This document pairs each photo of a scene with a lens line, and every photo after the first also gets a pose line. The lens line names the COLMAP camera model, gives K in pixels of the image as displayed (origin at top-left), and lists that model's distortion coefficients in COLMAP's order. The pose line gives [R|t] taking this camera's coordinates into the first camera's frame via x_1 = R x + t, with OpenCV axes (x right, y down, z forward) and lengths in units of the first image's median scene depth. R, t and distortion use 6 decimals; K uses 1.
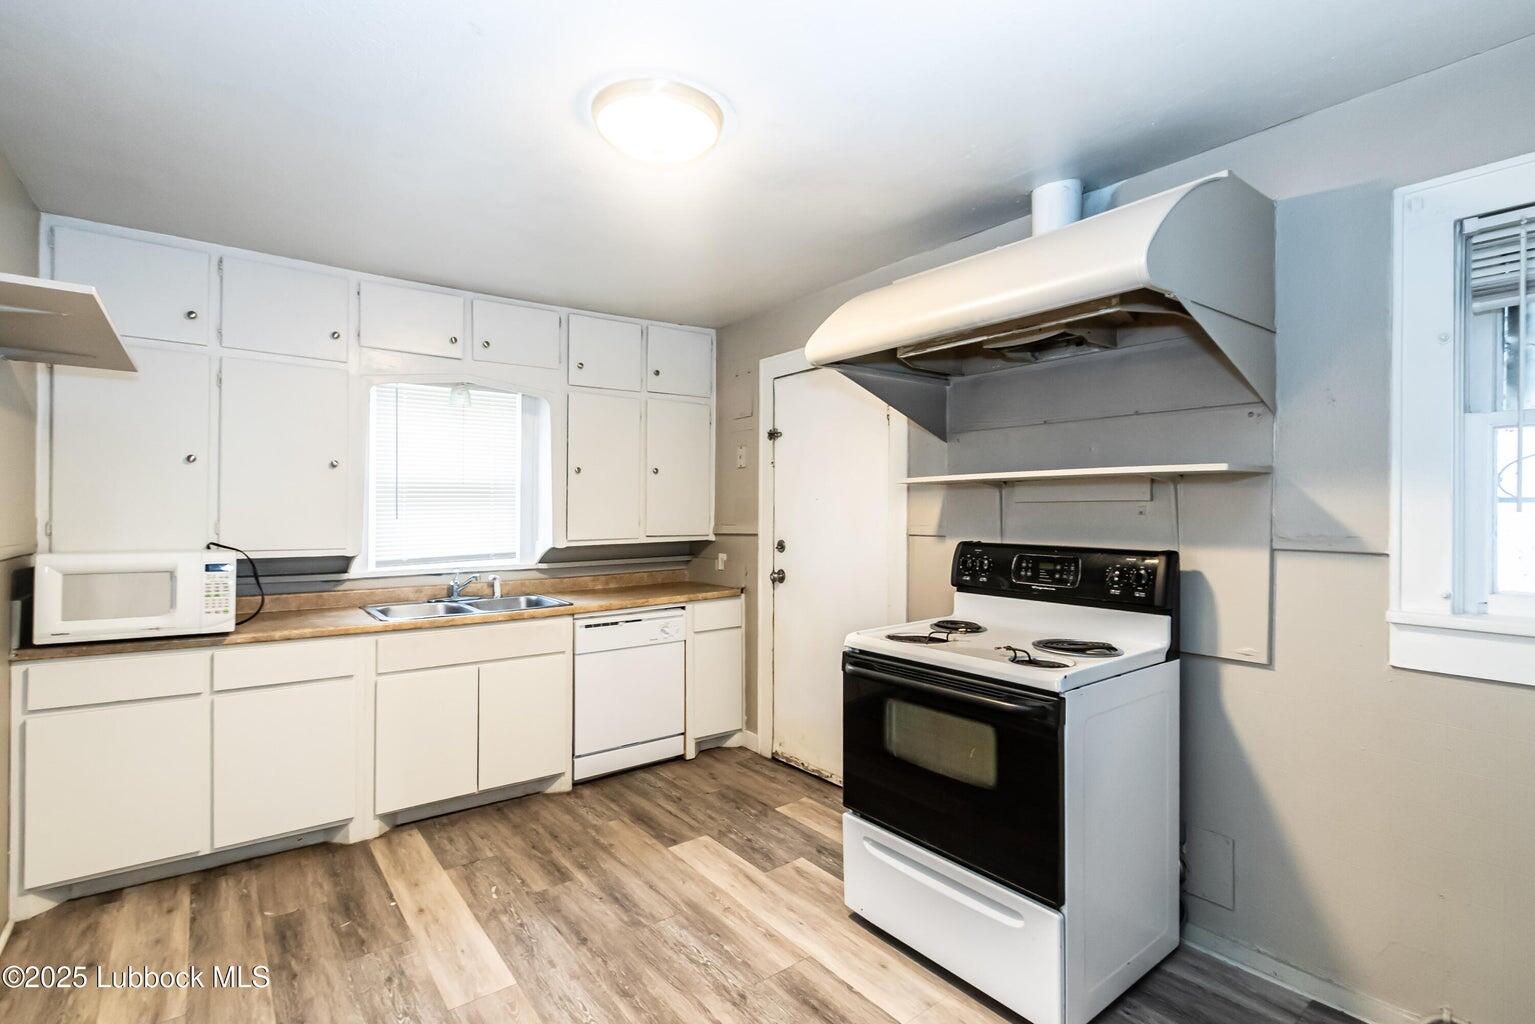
lens RADIAL K [[708.6, 0, 756.5], [0, 708.6, 506.9], [0, 0, 1]] dist [0.001512, -0.000654]
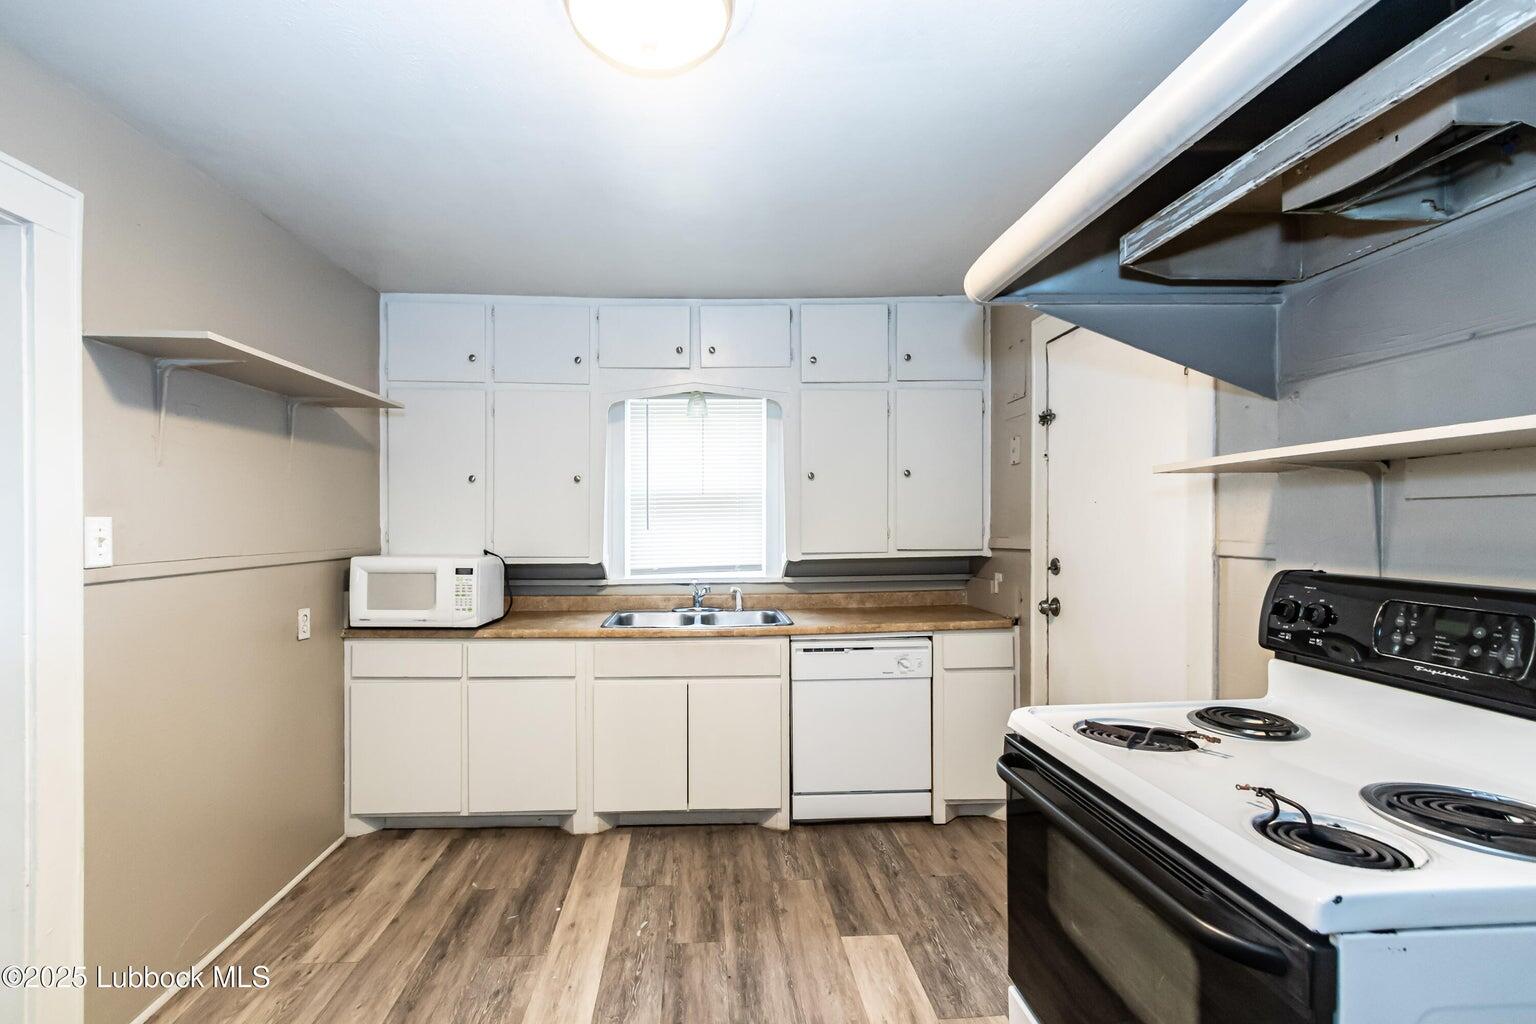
lens RADIAL K [[690.5, 0, 771.9], [0, 690.5, 519.4], [0, 0, 1]] dist [0.004237, -0.000079]
pose [[0.827556, -0.007159, -0.561338, 0.249576], [0.008257, 0.999966, -0.000581, 0.004845], [0.561323, -0.004154, 0.827586, 0.297114]]
